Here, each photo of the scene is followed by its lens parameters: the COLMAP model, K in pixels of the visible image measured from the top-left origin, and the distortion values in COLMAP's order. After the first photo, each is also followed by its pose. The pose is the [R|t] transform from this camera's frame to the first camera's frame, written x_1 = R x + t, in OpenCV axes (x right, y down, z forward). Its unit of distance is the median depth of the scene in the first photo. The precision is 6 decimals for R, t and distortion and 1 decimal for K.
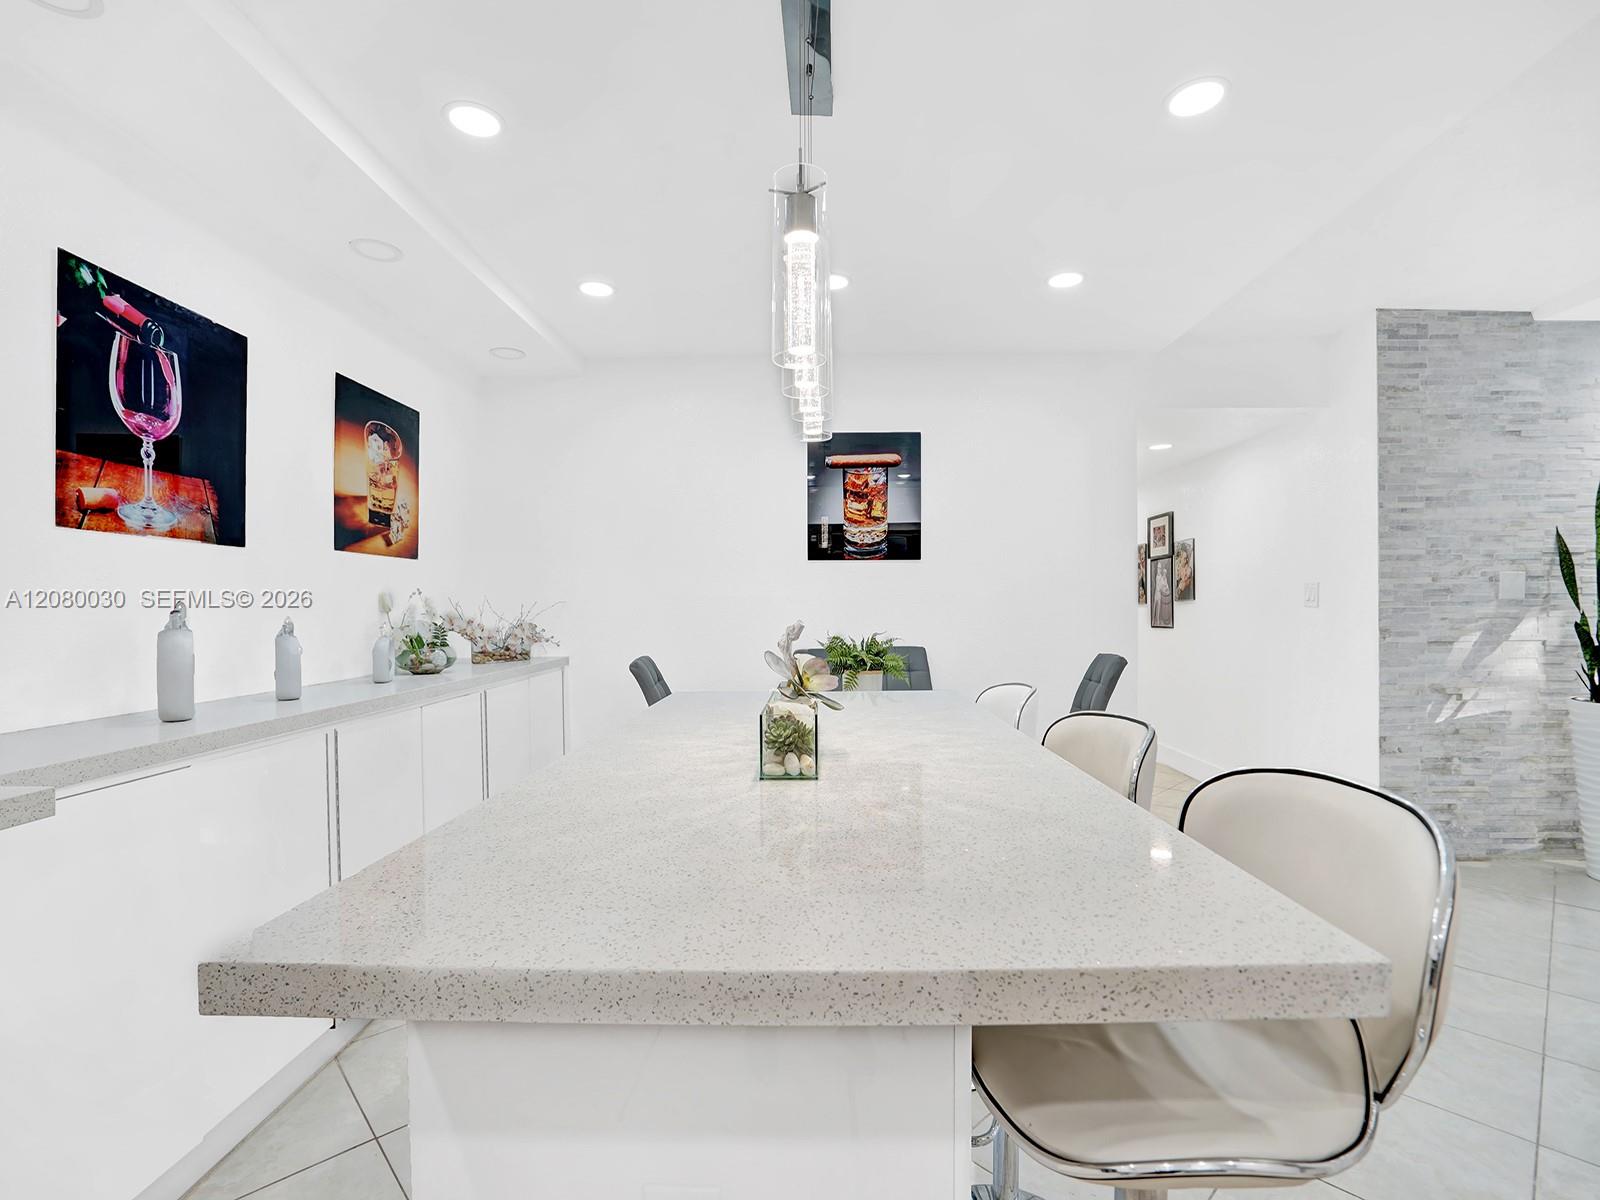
lens RADIAL K [[748.4, 0, 812.7], [0, 748.4, 606.7], [0, 0, 1]] dist [-0.039627, 0.010615]
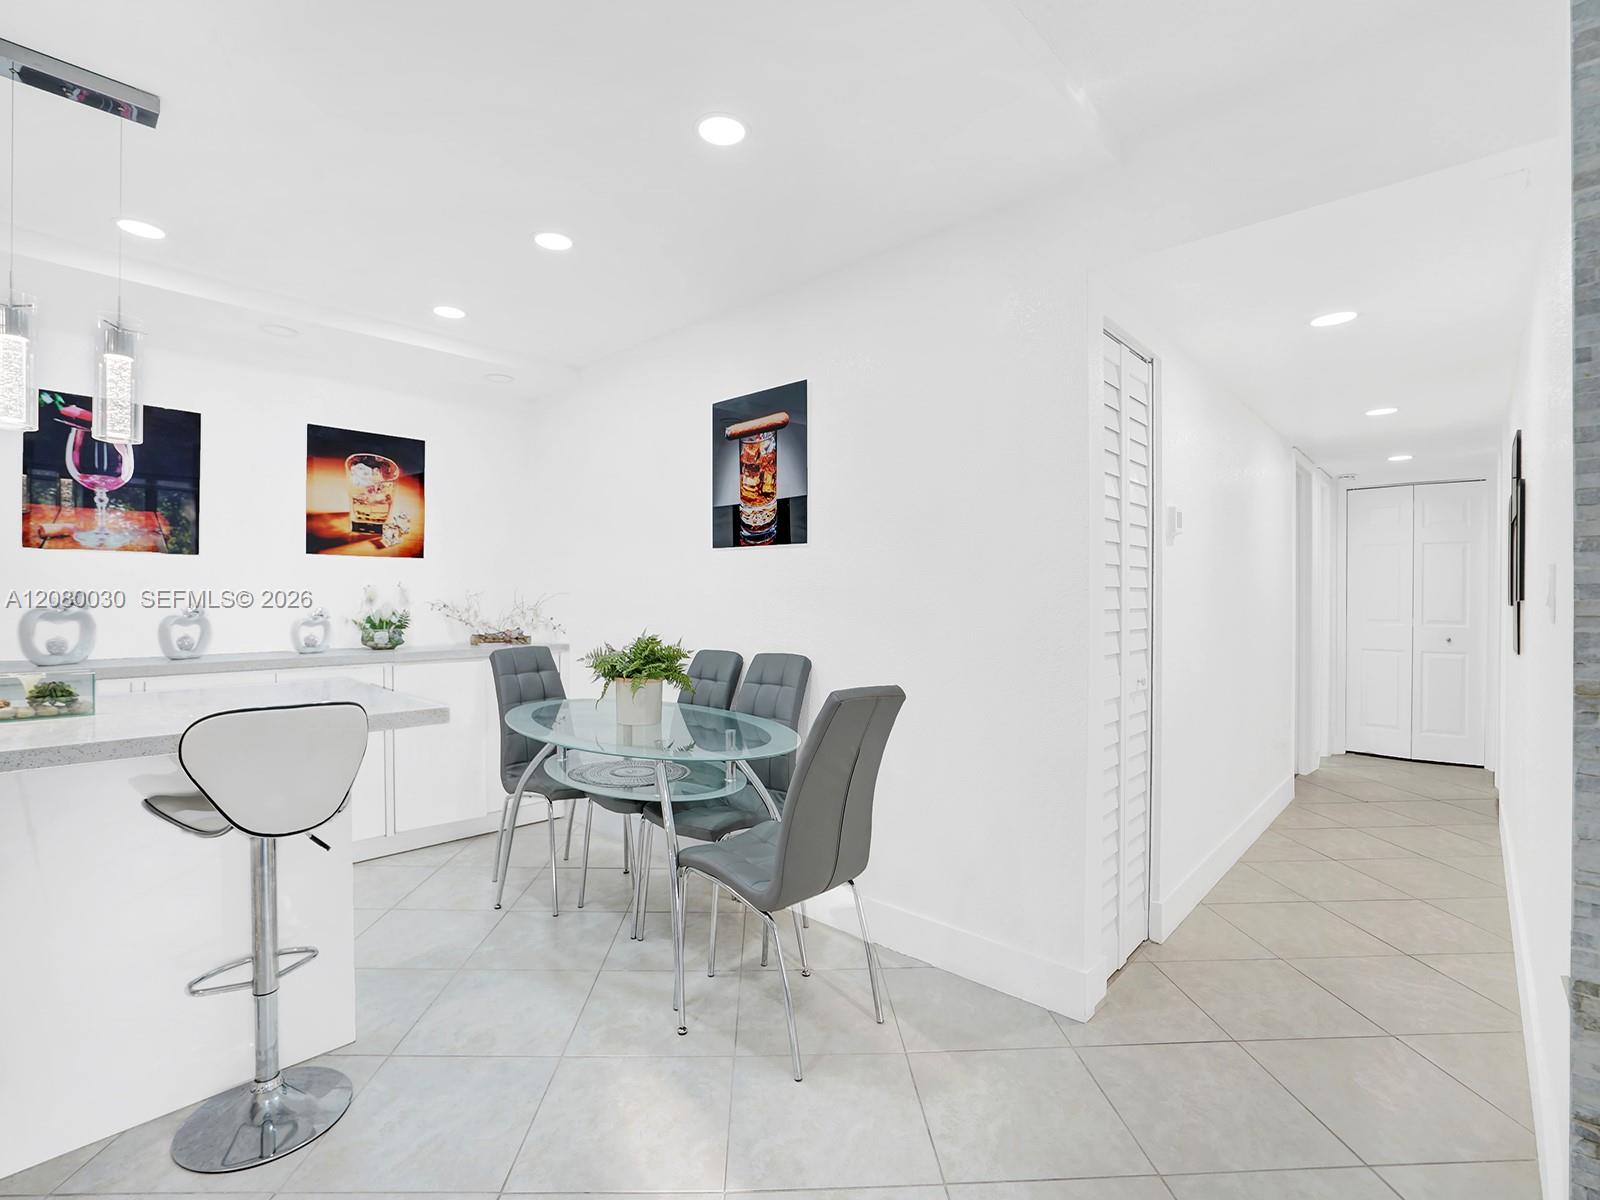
lens RADIAL K [[748.4, 0, 812.7], [0, 748.4, 606.7], [0, 0, 1]] dist [-0.039627, 0.010615]
pose [[0.746813, 0.021201, -0.664696, 0.875506], [-0.012501, 0.999763, 0.017843, -0.013655], [0.664917, -0.005016, 0.746900, 0.549468]]
